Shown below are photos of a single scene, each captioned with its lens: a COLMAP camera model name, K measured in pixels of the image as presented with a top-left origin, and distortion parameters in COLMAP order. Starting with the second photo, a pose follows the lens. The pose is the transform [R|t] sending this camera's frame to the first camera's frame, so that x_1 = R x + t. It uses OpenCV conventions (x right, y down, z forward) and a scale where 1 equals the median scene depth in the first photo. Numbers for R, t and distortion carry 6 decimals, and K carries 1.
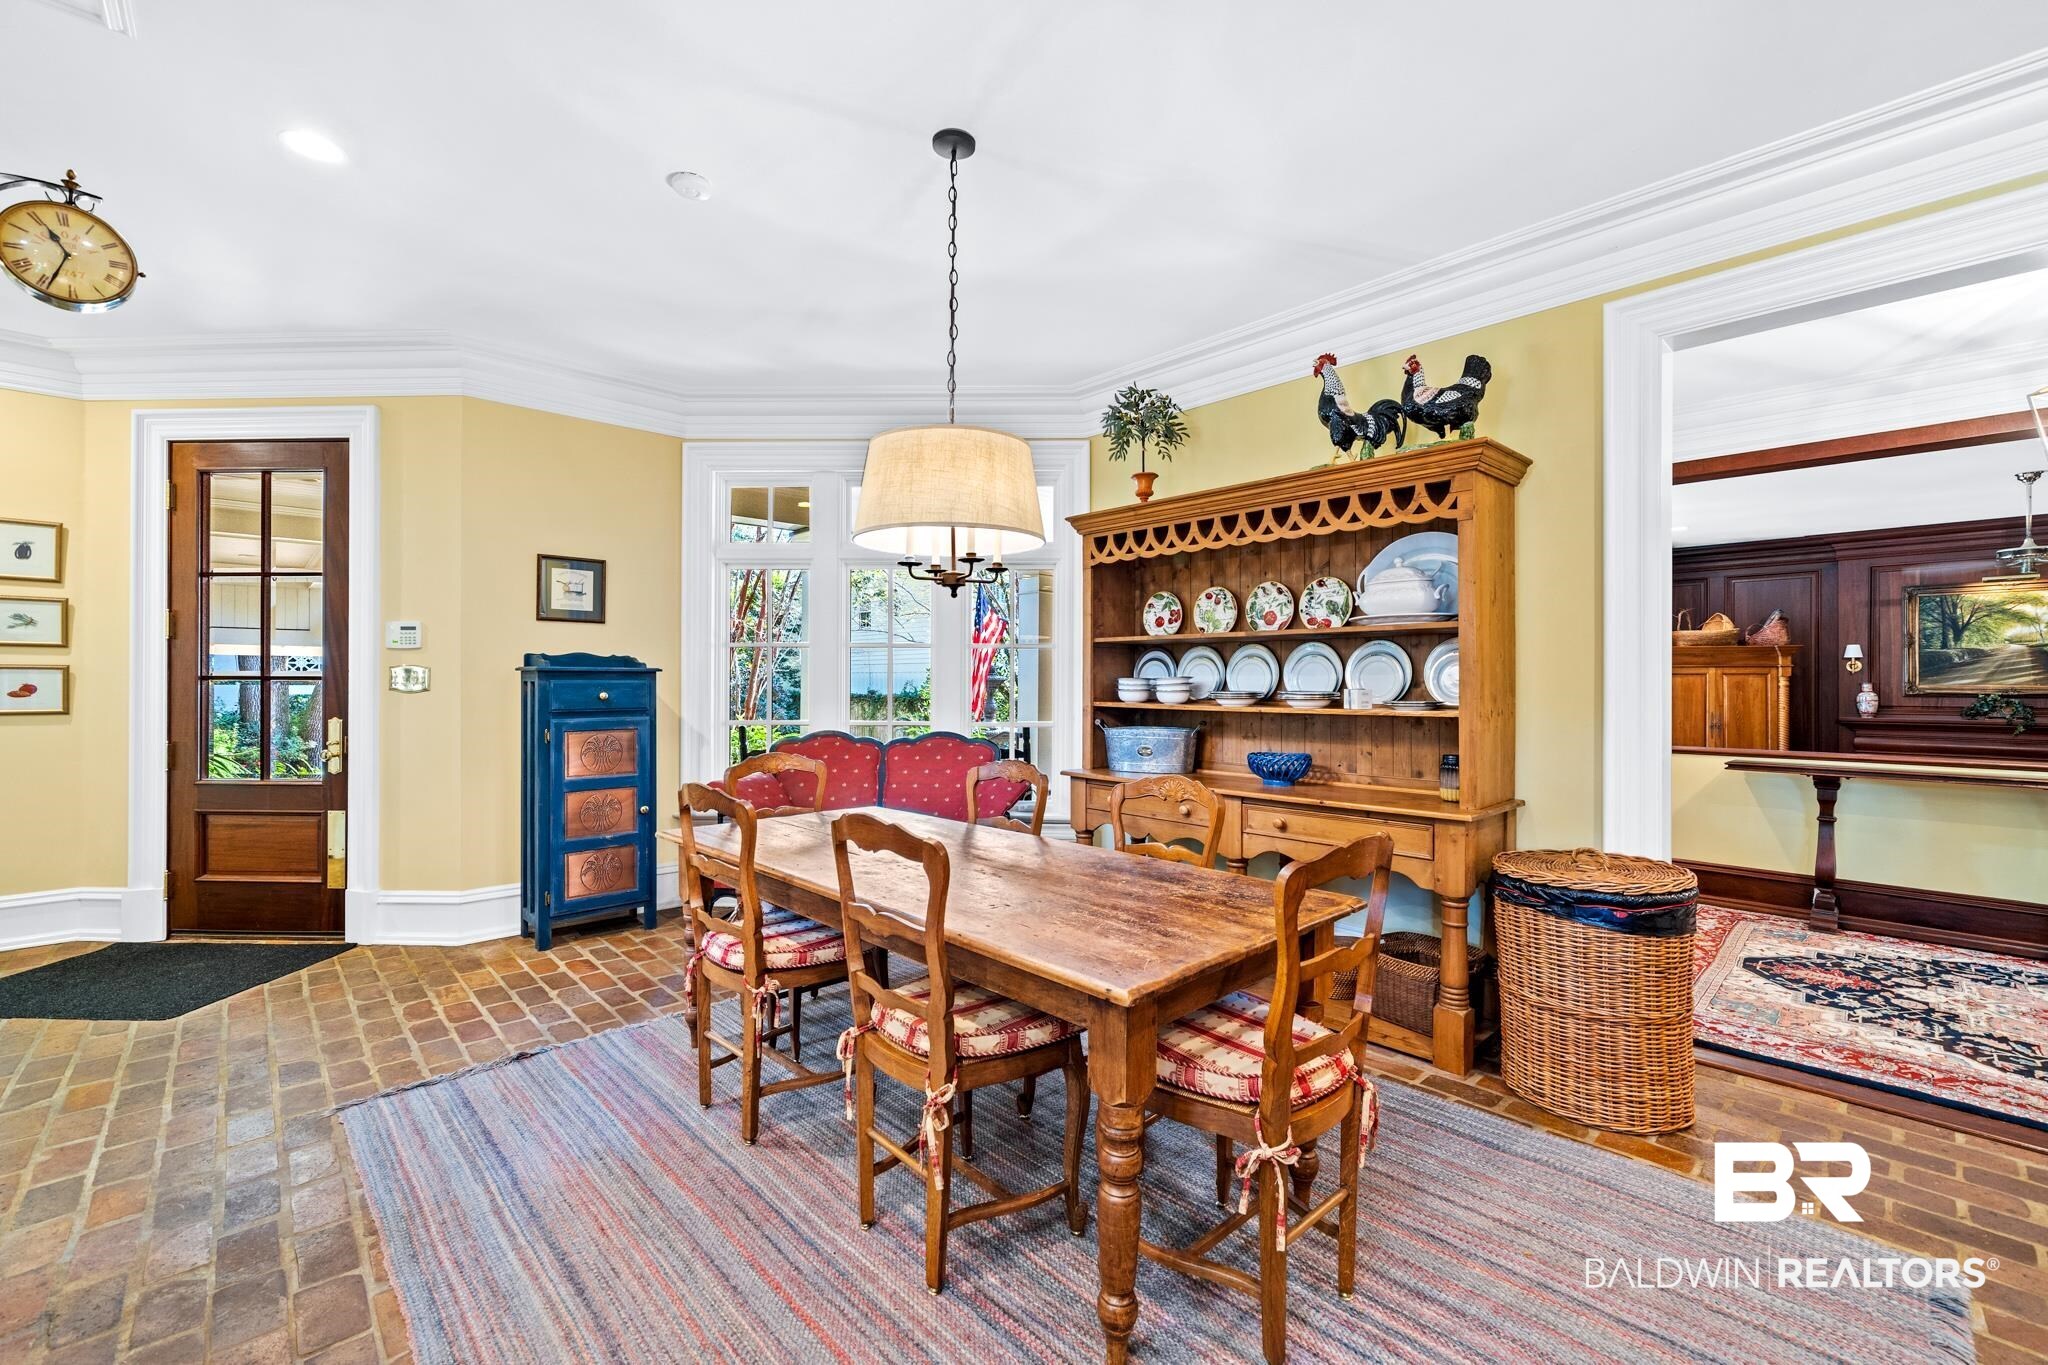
lens RADIAL K [[810.0, 0, 1011.2], [0, 810.0, 681.4], [0, 0, 1]] dist [-0.002141, -0.001283]
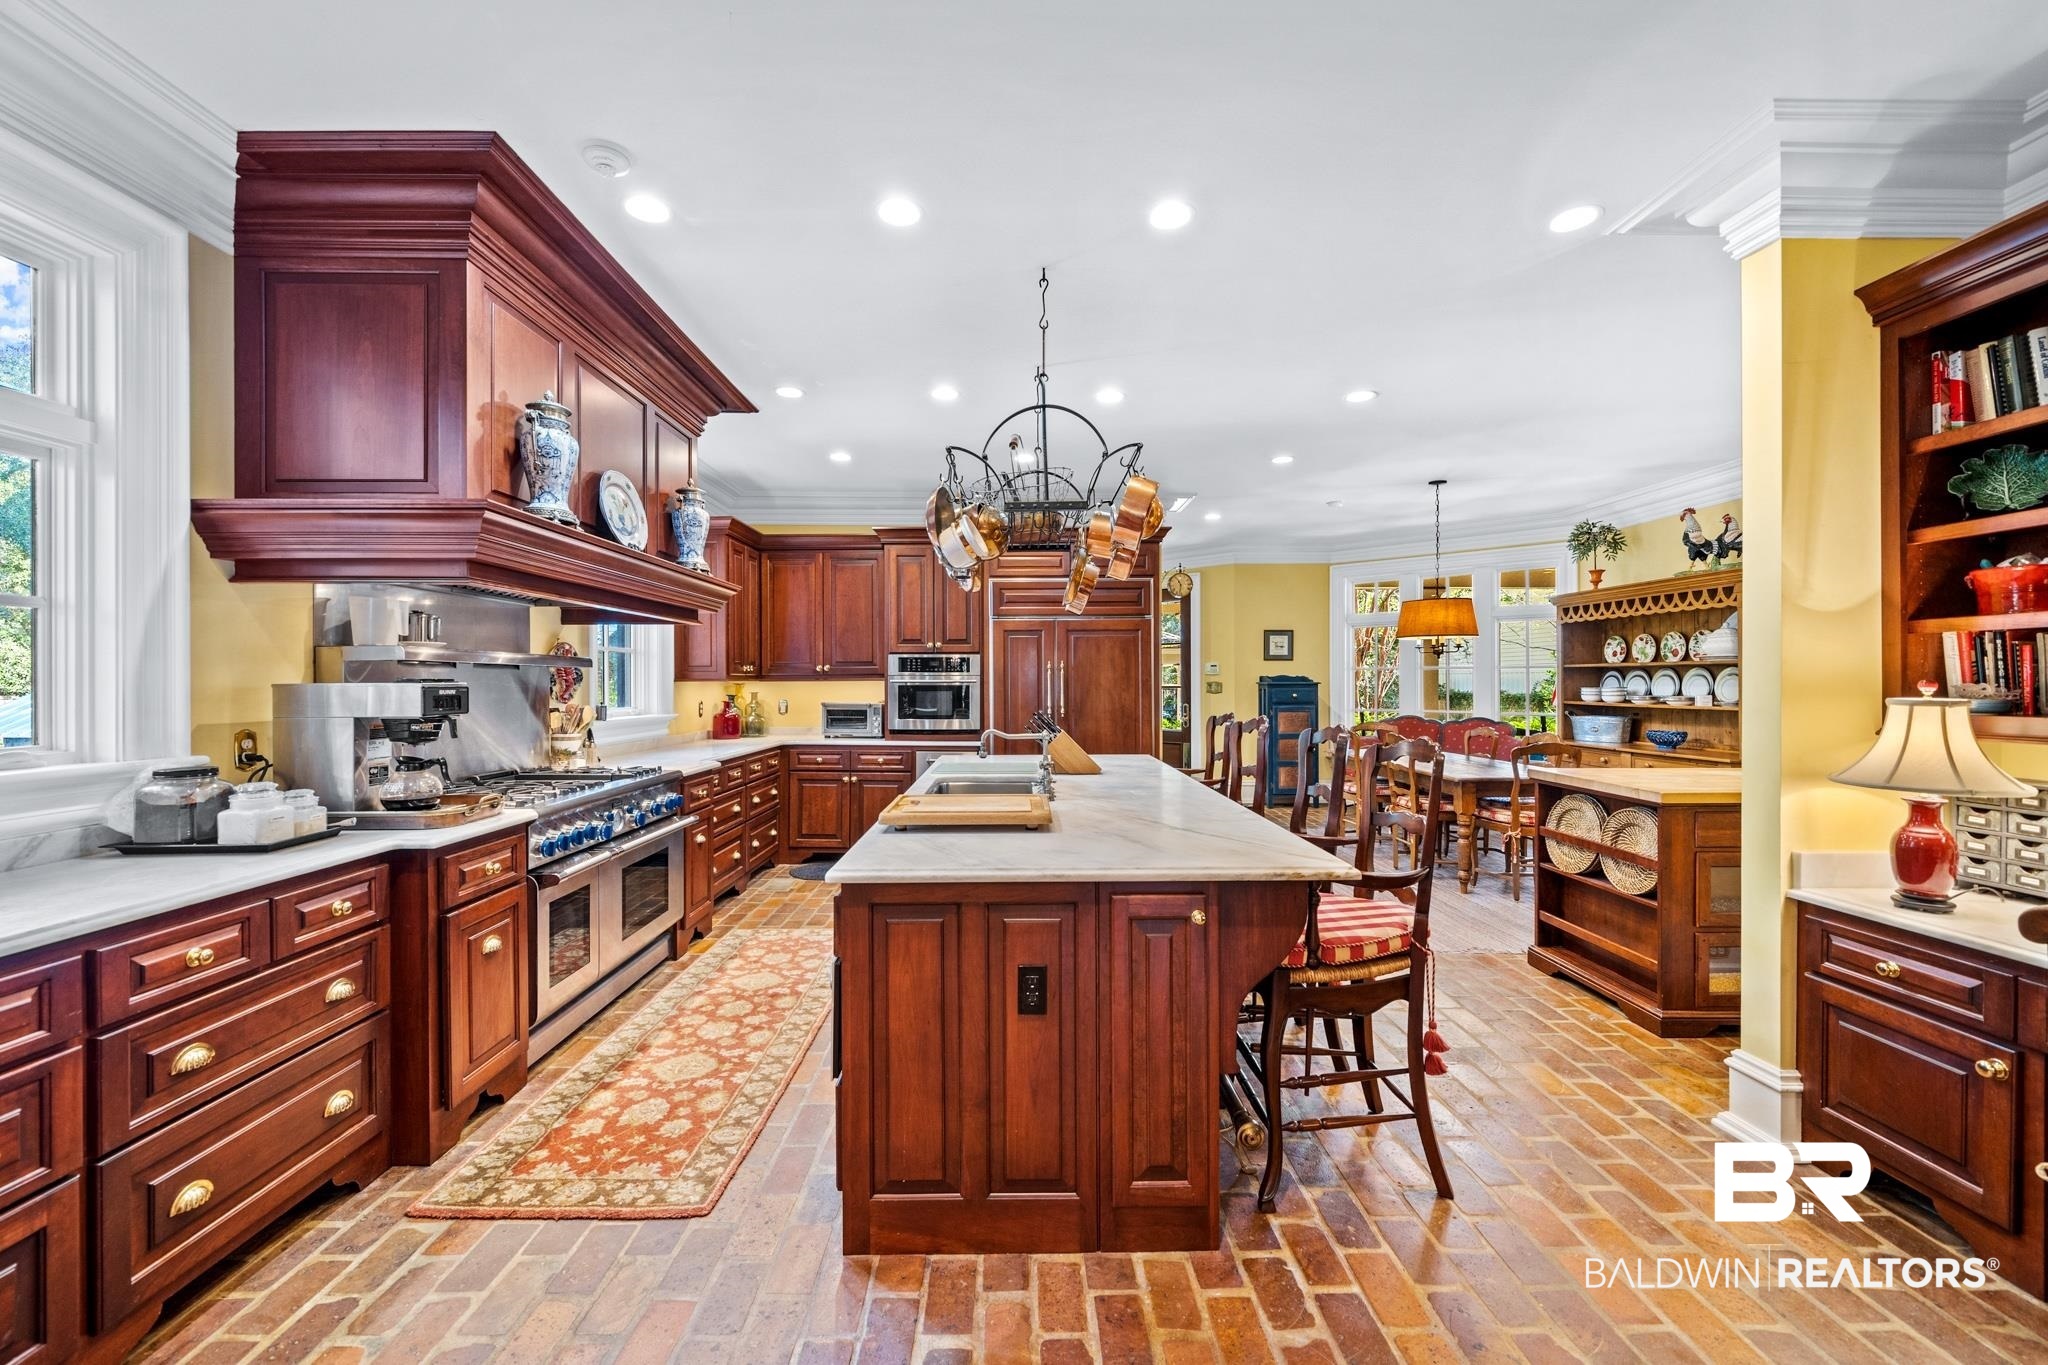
lens RADIAL K [[810.0, 0, 1027.7], [0, 810.0, 678.2], [0, 0, 1]] dist [-0.002141, -0.001283]
pose [[0.744071, -0.005093, -0.668081, 0.466903], [0.001765, 0.999982, -0.005658, -0.019373], [0.668098, 0.003031, 0.744067, -1.235810]]
